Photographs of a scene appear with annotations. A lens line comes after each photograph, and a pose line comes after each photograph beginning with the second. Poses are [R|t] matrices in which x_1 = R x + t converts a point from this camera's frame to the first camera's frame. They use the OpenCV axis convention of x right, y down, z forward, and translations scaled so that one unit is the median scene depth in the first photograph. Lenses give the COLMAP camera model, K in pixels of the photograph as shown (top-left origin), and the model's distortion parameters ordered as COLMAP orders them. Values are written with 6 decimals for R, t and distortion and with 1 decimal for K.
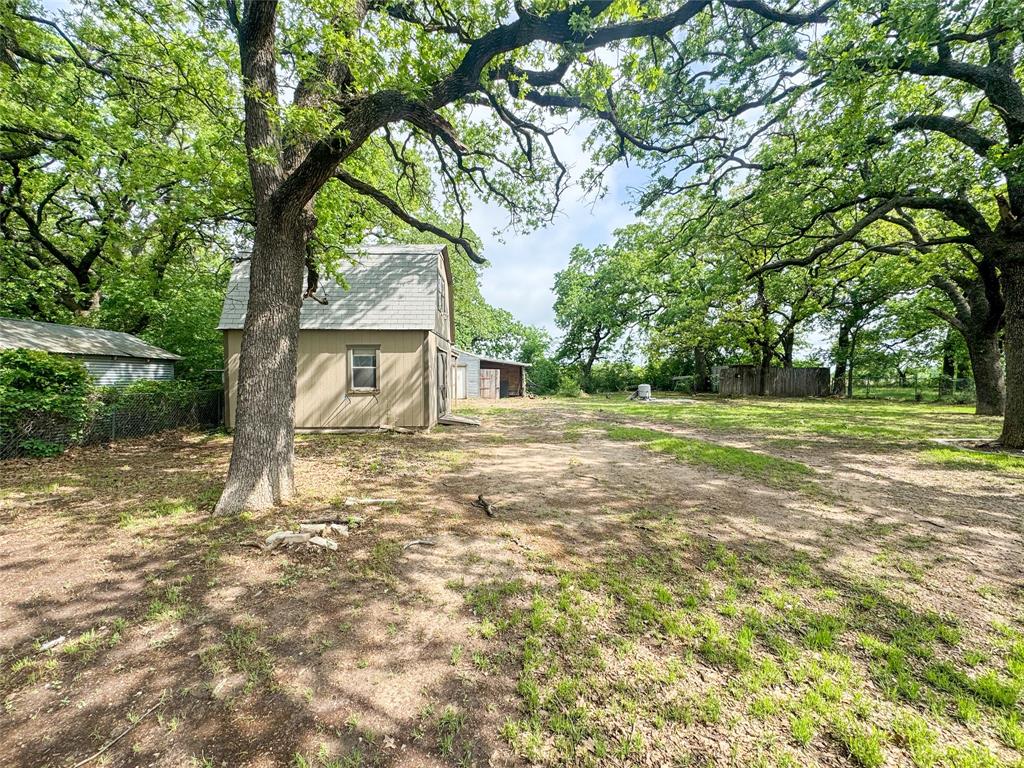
lens RADIAL K [[406.0, 0, 513.3], [0, 406.0, 381.7], [0, 0, 1]] dist [-0.003730, 0.000461]
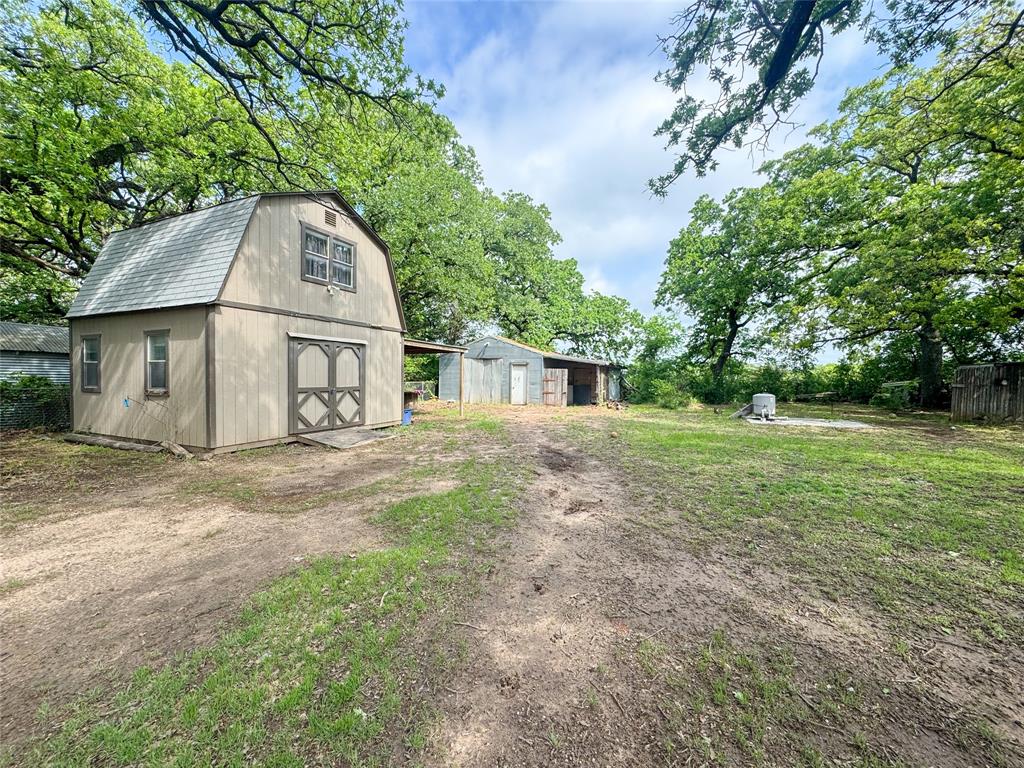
lens RADIAL K [[406.0, 0, 515.1], [0, 406.0, 386.4], [0, 0, 1]] dist [-0.003730, 0.000461]
pose [[0.896509, 0.020967, -0.442529, 0.477625], [-0.018406, 0.999780, 0.010081, -0.006343], [0.442643, -0.000893, 0.896697, 0.537001]]
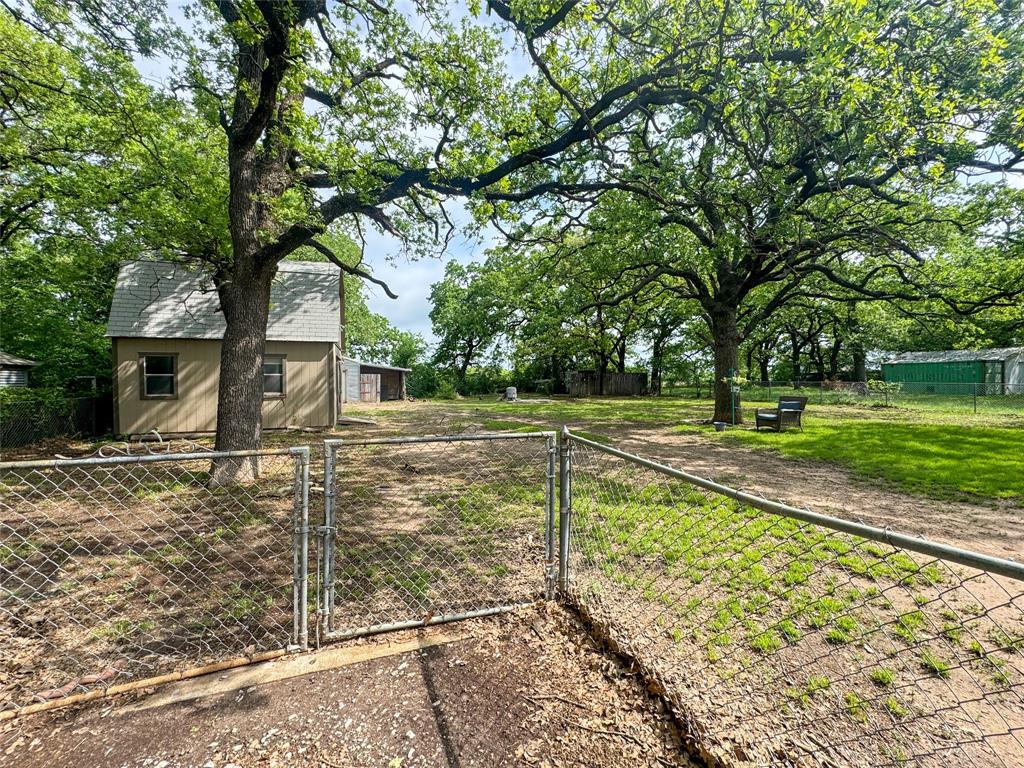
lens RADIAL K [[406.0, 0, 514.4], [0, 406.0, 383.5], [0, 0, 1]] dist [-0.003730, 0.000461]
pose [[0.949237, -0.007011, 0.314485, -0.072745], [0.008119, 0.999965, -0.002215, -0.002427], [-0.314458, 0.004656, 0.949260, -0.225318]]
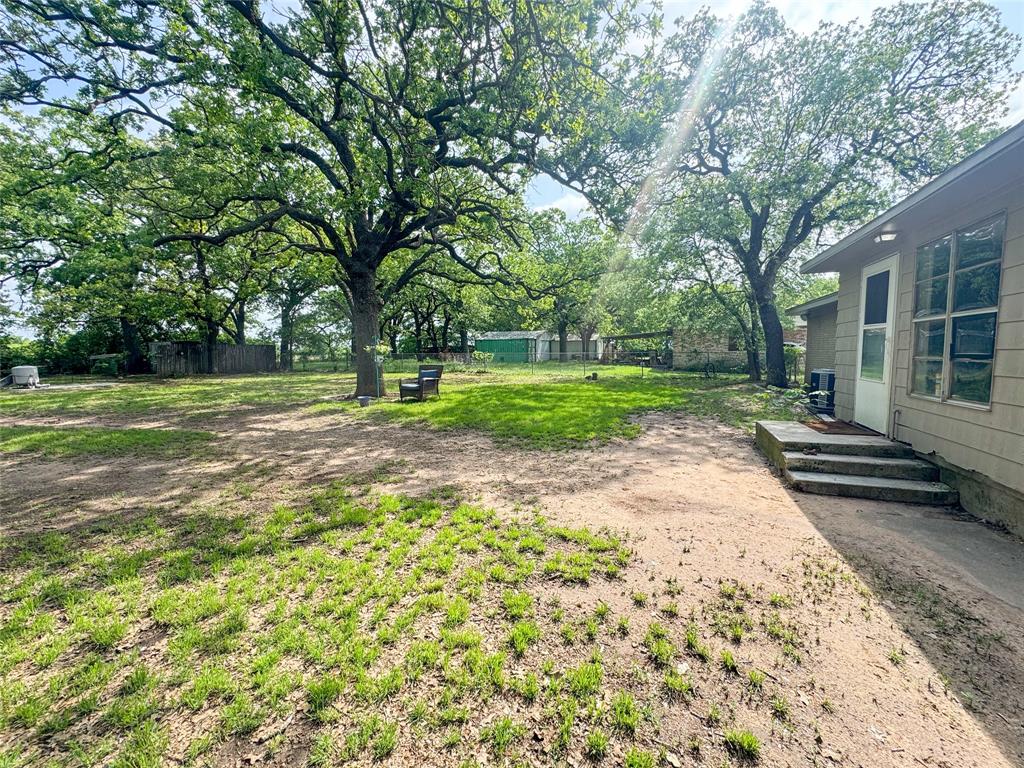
lens RADIAL K [[406.0, 0, 511.1], [0, 406.0, 380.1], [0, 0, 1]] dist [-0.003730, 0.000461]
pose [[0.399942, -0.067978, 0.914016, 0.037218], [0.022213, 0.997672, 0.064480, 0.008839], [-0.916271, -0.005486, 0.400521, -0.089583]]
